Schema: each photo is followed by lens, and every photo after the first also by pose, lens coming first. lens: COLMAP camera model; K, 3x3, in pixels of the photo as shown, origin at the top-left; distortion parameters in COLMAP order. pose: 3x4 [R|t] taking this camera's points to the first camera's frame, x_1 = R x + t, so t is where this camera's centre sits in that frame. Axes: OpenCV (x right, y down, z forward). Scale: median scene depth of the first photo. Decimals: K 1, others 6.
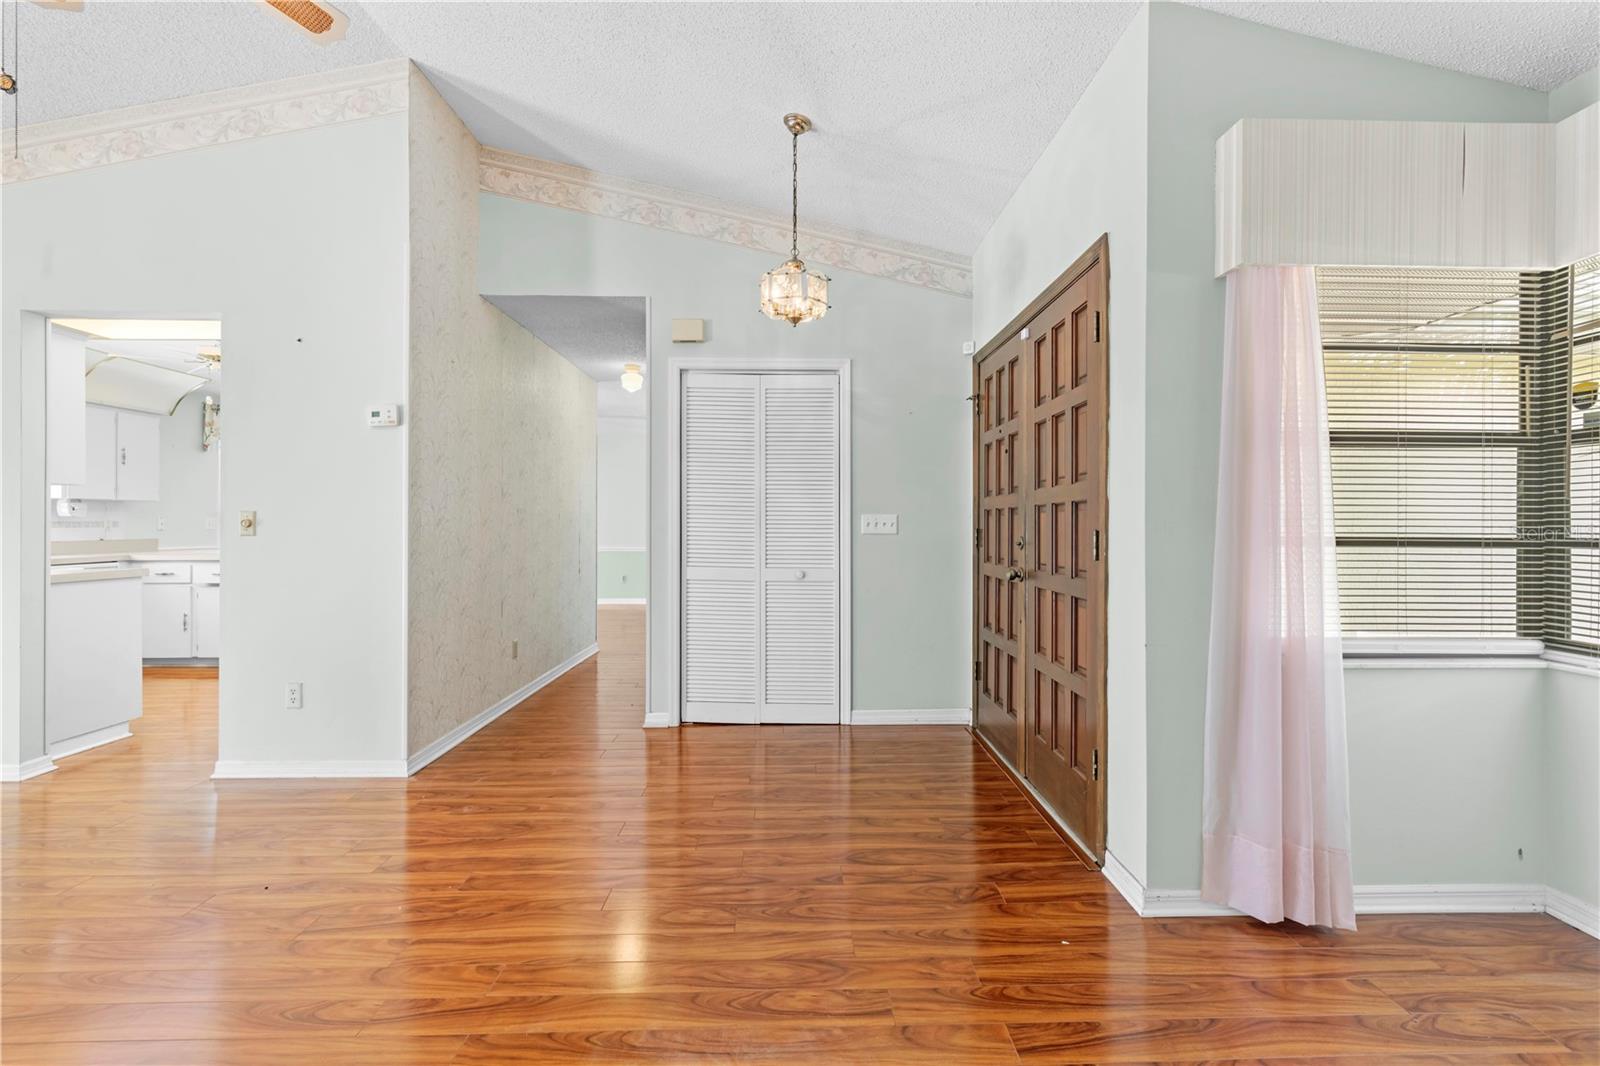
lens RADIAL K [[702.0, 0, 814.0], [0, 702.0, 524.7], [0, 0, 1]] dist [0.000676, -0.000220]
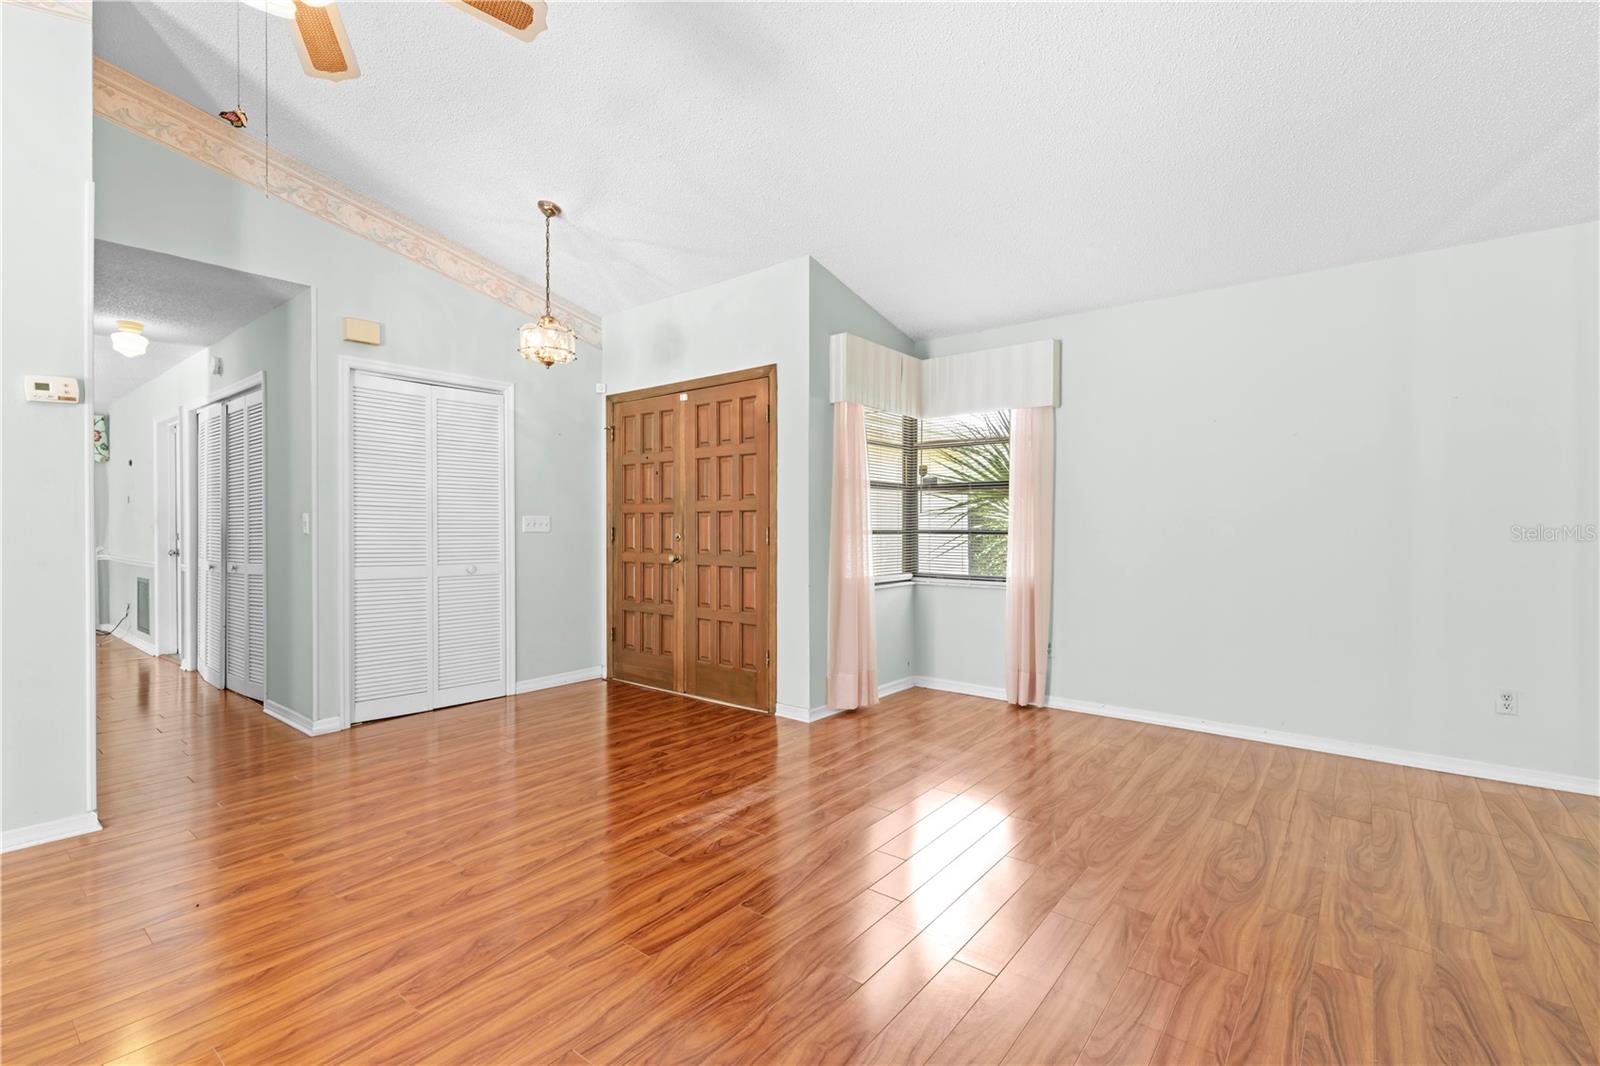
lens RADIAL K [[702.0, 0, 808.2], [0, 702.0, 533.9], [0, 0, 1]] dist [0.000676, -0.000220]
pose [[0.643375, -0.011027, 0.765472, -0.672717], [0.000530, 0.999902, 0.013959, -0.000845], [-0.765551, -0.008575, 0.643318, -0.170933]]
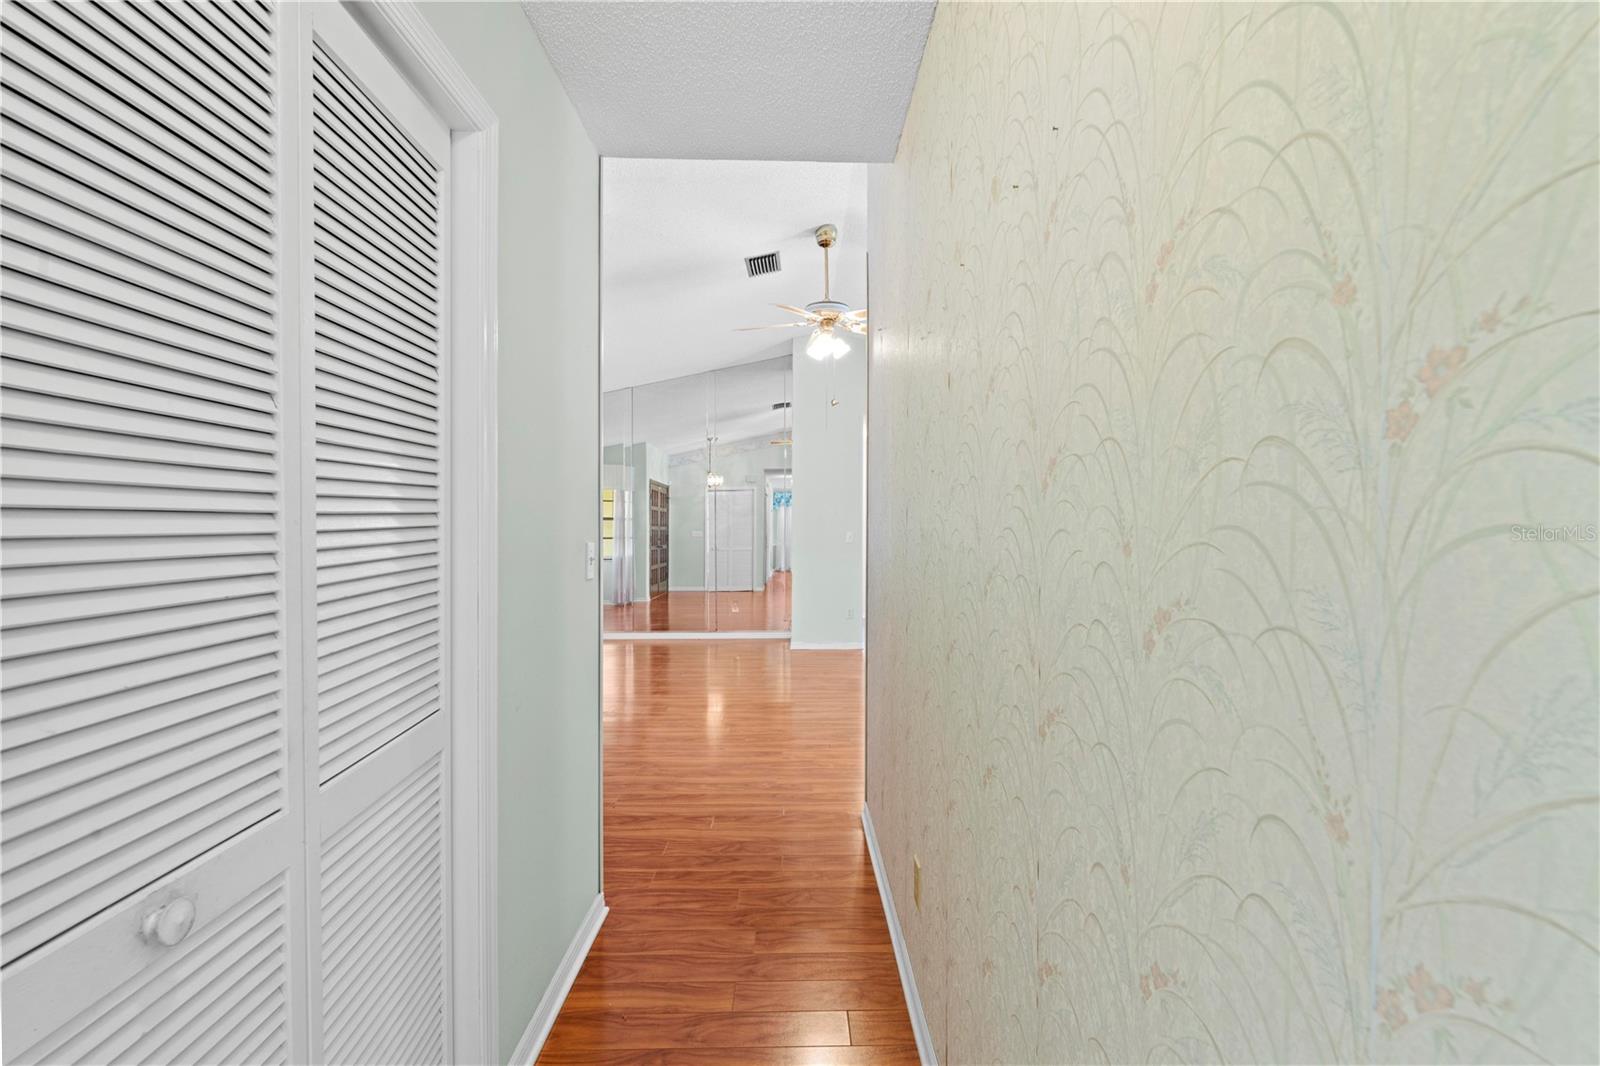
lens RADIAL K [[702.0, 0, 824.1], [0, 702.0, 538.4], [0, 0, 1]] dist [0.000676, -0.000220]
pose [[-0.999940, -0.005298, -0.009610, -0.516435], [-0.005432, 0.999887, 0.013987, -0.035700], [0.009535, 0.014038, -0.999856, 1.965156]]
